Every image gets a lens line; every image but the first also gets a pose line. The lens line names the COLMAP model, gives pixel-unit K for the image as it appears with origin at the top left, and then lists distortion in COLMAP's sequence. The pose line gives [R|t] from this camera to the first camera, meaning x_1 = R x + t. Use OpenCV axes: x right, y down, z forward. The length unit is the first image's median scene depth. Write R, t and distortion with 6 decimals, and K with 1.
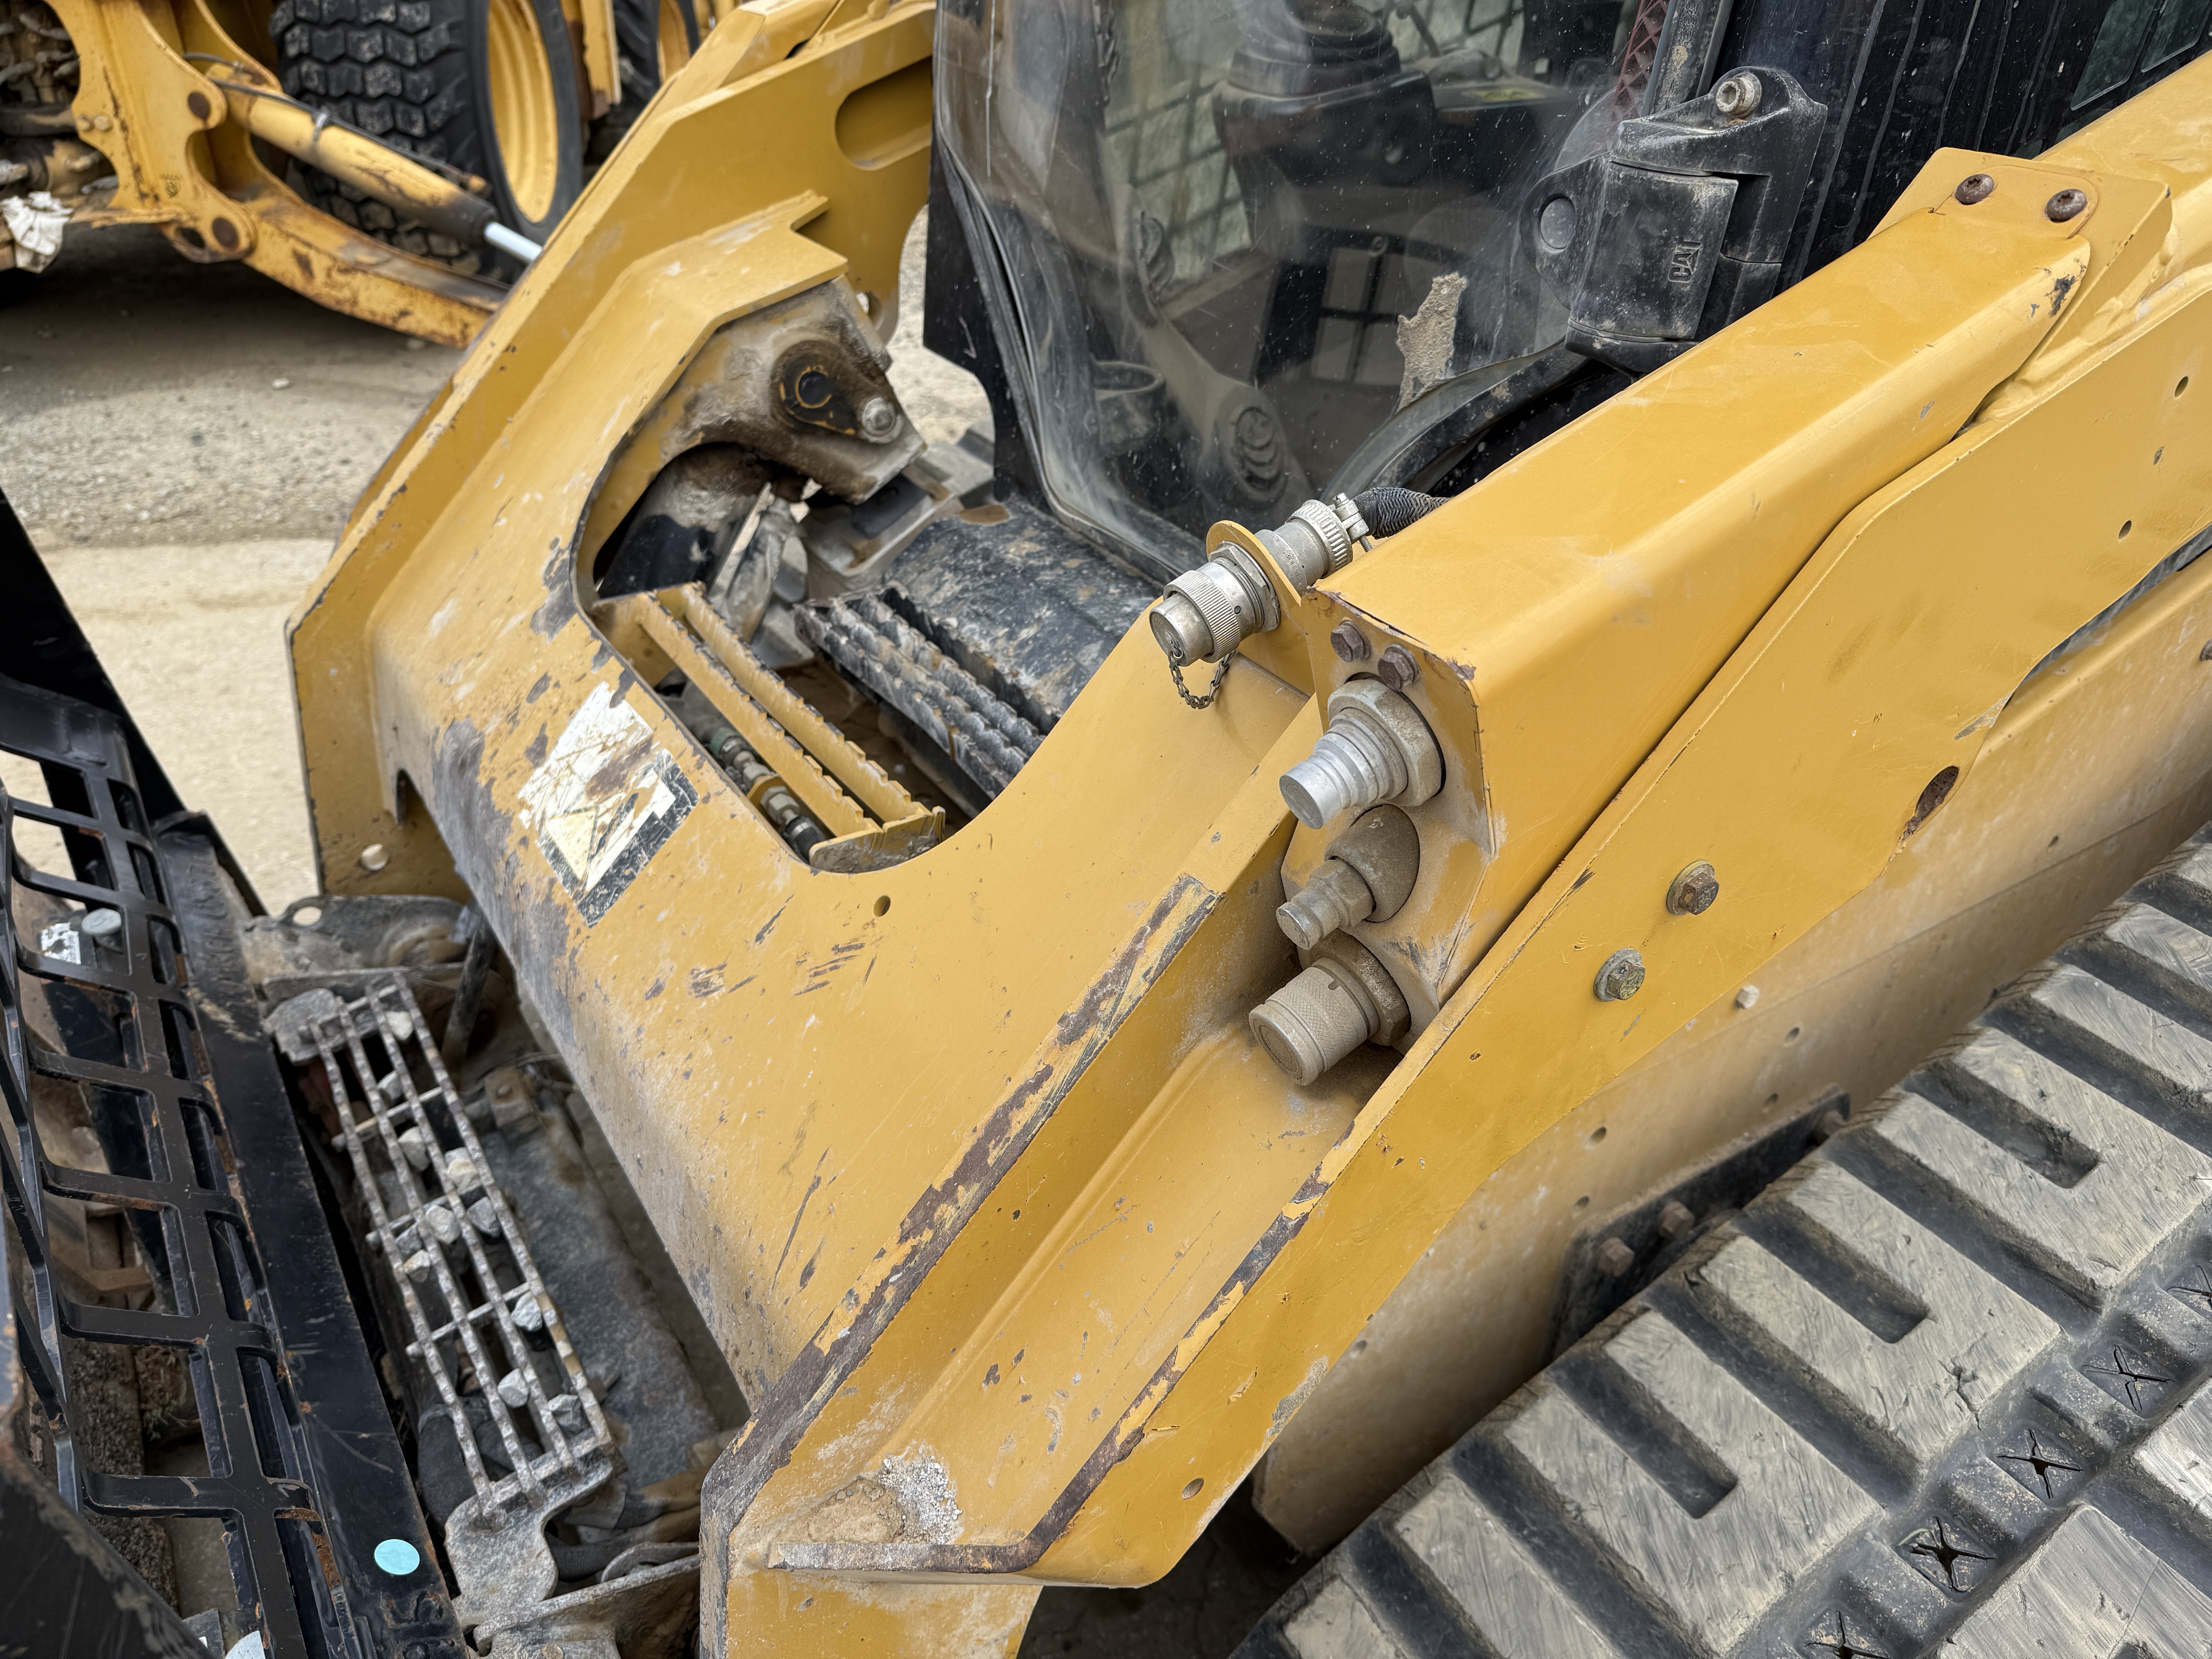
lens RADIAL K [[1528.4, 0, 1336.8], [0, 1528.4, 1003.4], [0, 0, 1]] dist [0.113486, -0.120464]
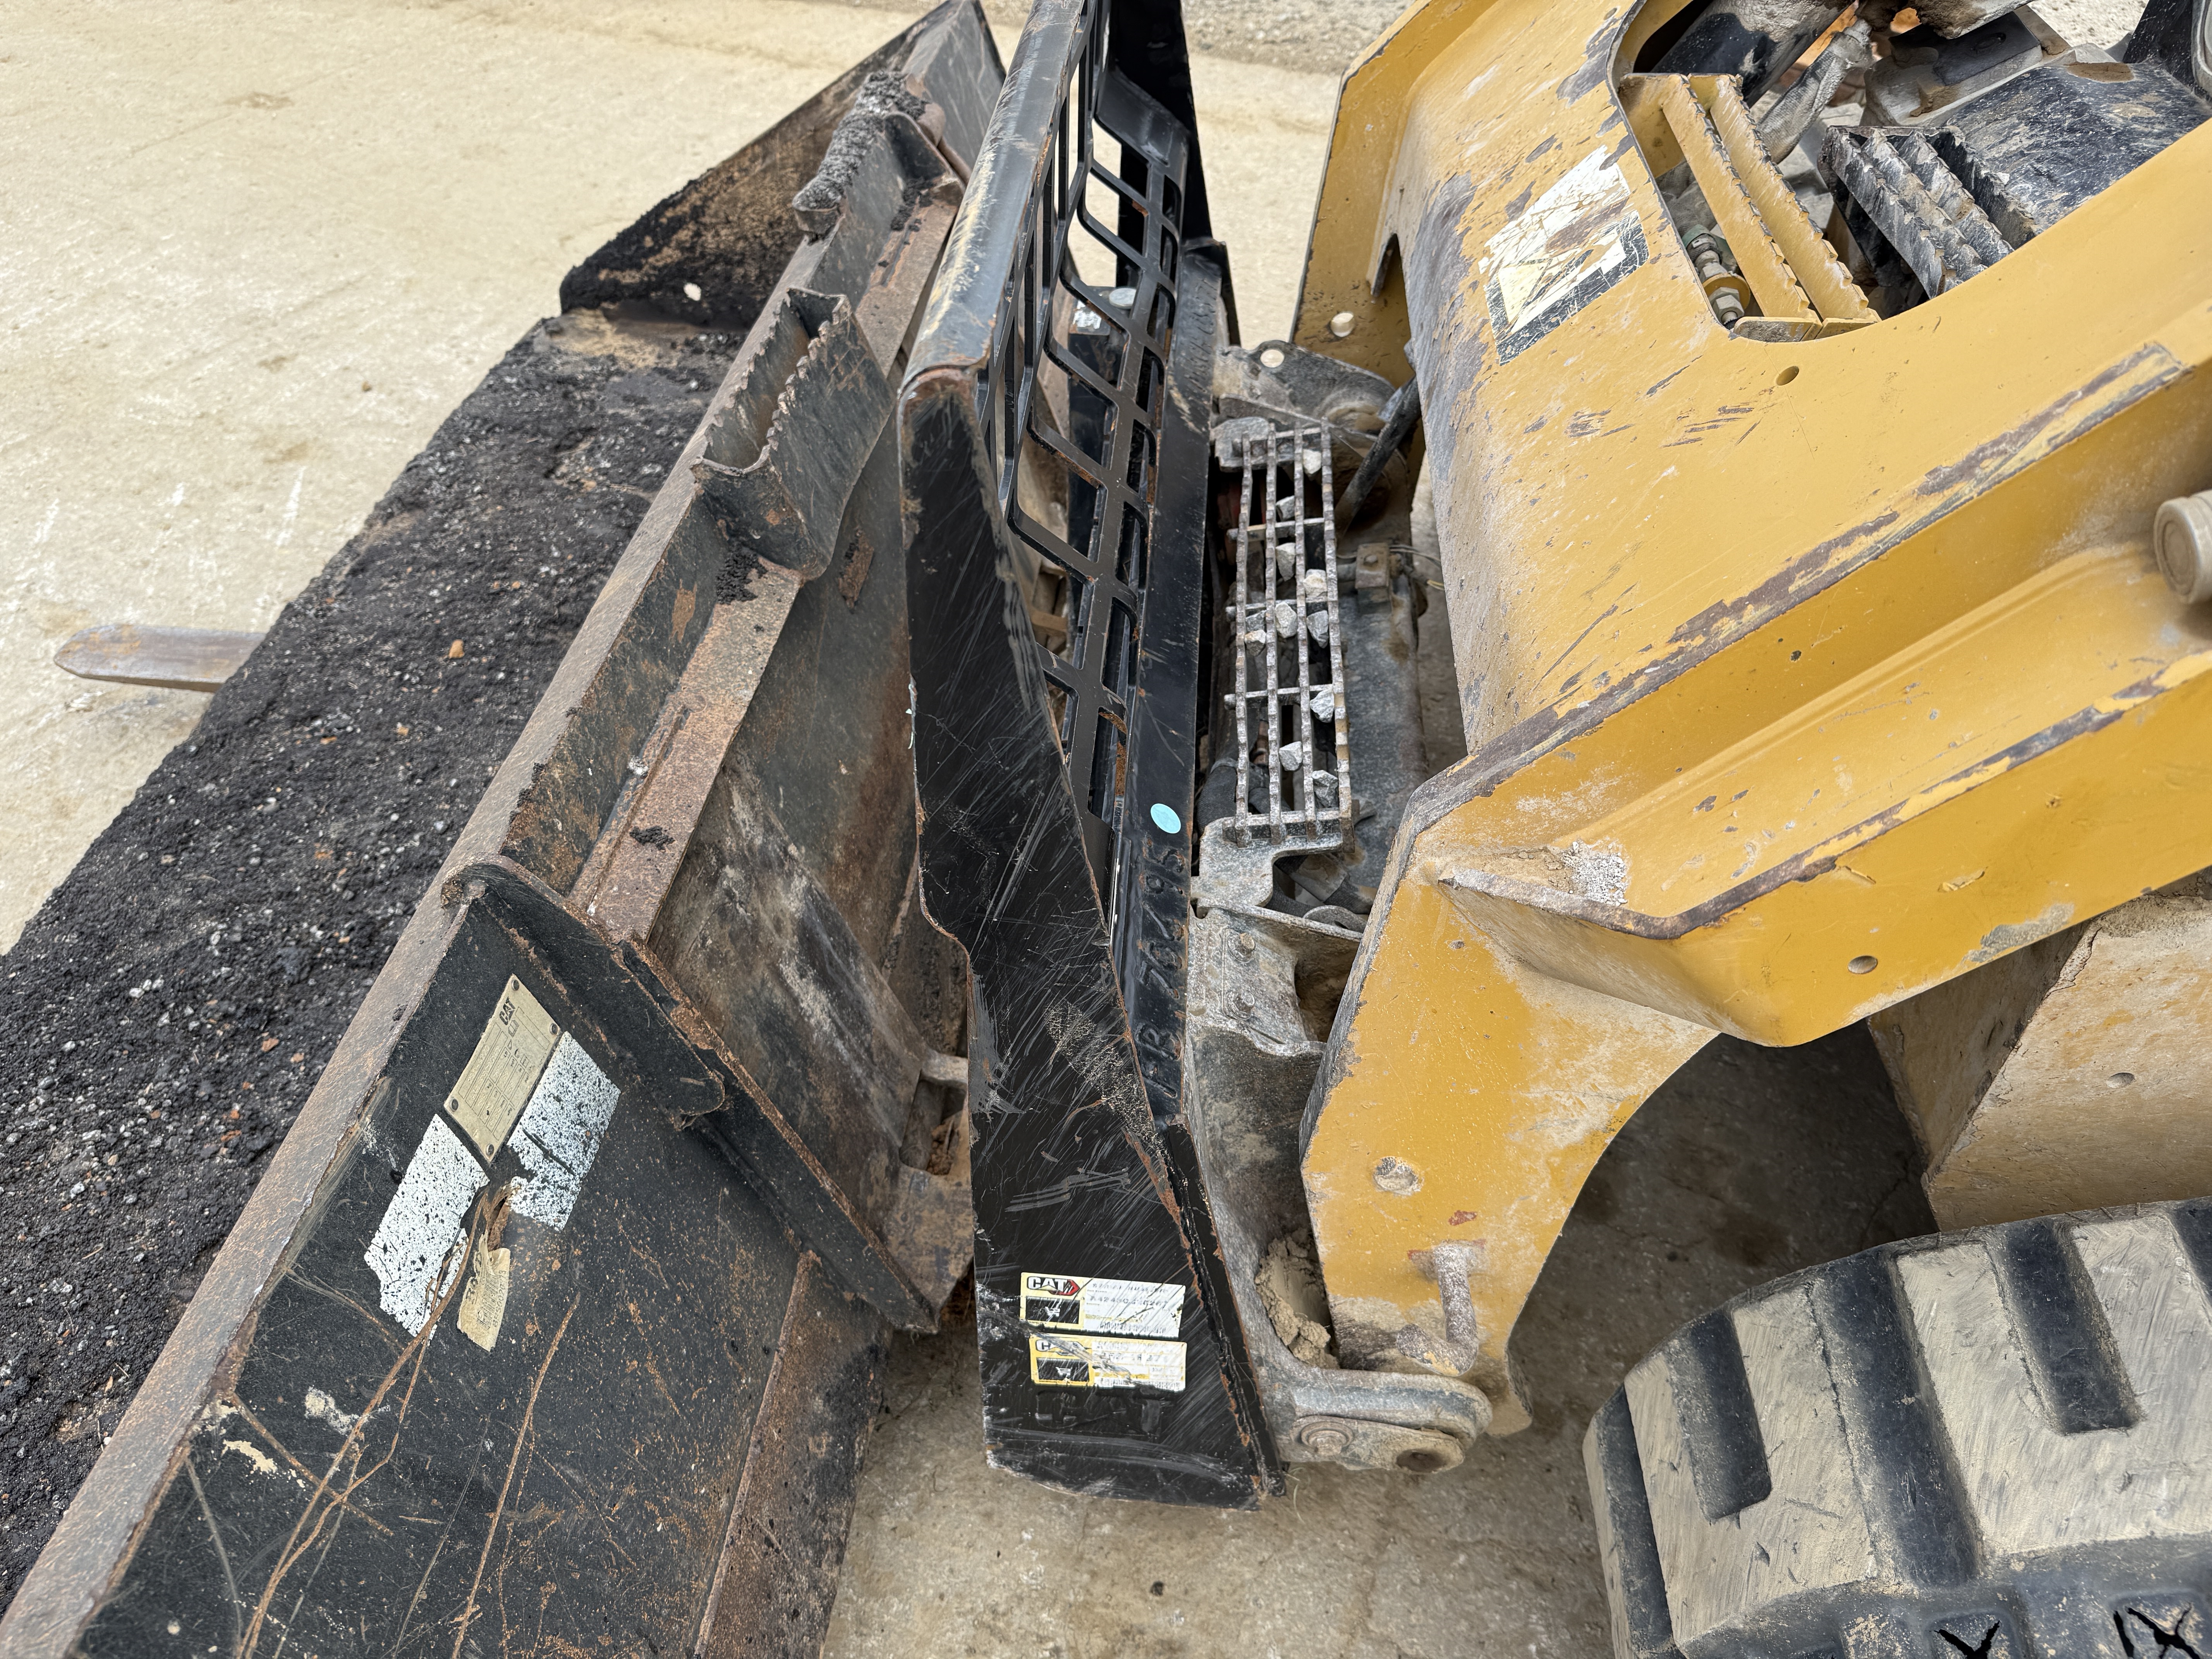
lens RADIAL K [[1729.1, 0, 1152.3], [0, 1729.1, 1017.1], [0, 0, 1]] dist [-0.077889, 0.041749]
pose [[0.768933, 0.403252, -0.496114, 0.042874], [-0.303004, 0.913166, 0.272611, 0.088808], [0.562965, -0.059295, 0.824351, -0.025059]]
